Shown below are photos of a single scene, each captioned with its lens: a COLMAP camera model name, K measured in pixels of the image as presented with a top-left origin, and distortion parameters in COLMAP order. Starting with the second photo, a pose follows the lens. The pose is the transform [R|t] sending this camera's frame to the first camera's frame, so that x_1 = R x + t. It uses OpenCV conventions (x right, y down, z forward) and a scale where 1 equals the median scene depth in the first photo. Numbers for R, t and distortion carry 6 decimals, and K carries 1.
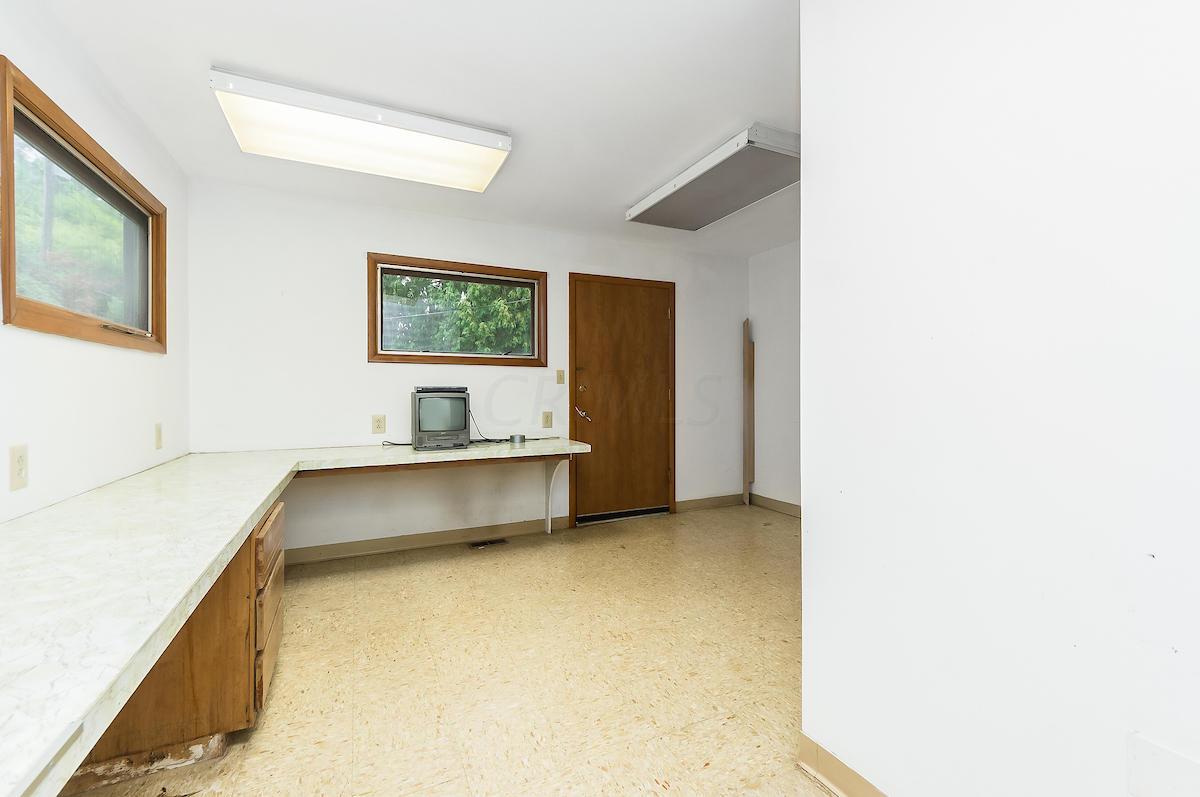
lens RADIAL K [[486.8, 0, 596.7], [0, 486.8, 391.4], [0, 0, 1]] dist [-0.001295, -0.000284]
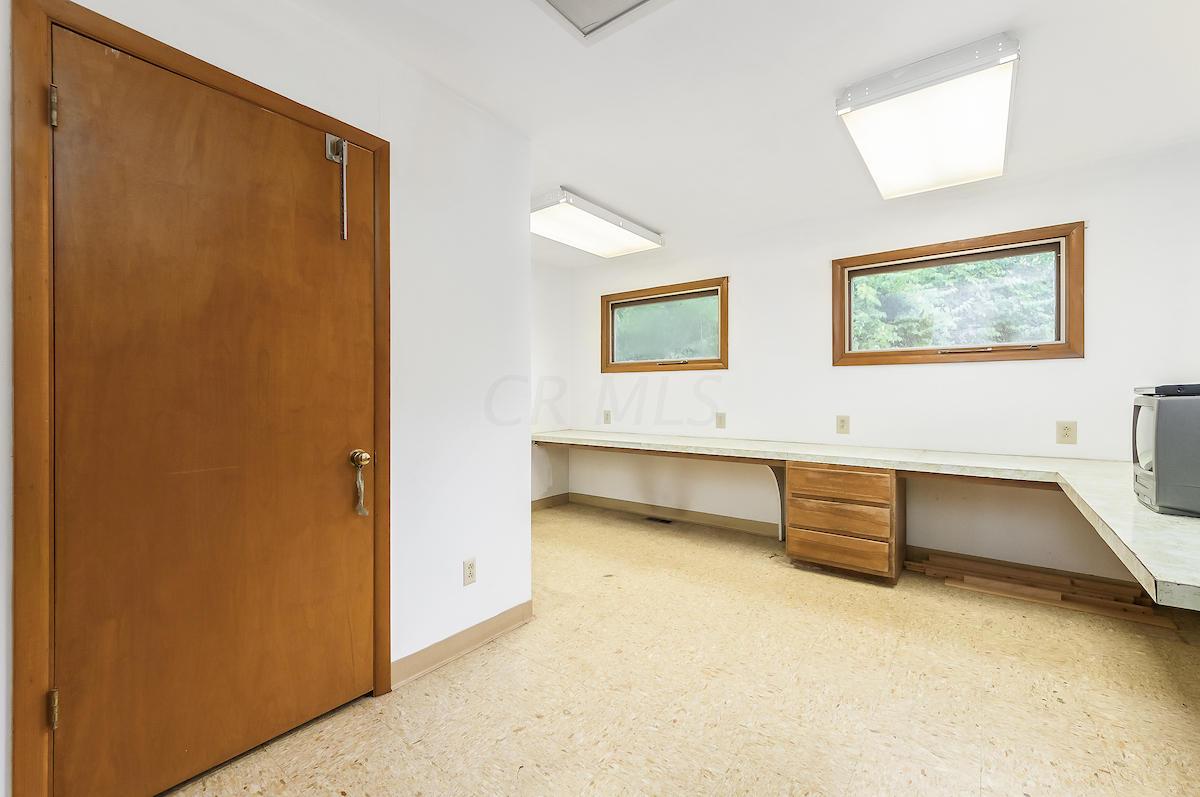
lens RADIAL K [[486.8, 0, 596.7], [0, 486.8, 391.4], [0, 0, 1]] dist [-0.001295, -0.000284]
pose [[-0.890601, 0.004799, -0.454761, 0.601127], [0.006058, 0.999981, -0.001311, -0.005986], [0.454746, -0.003923, -0.890612, 1.590438]]
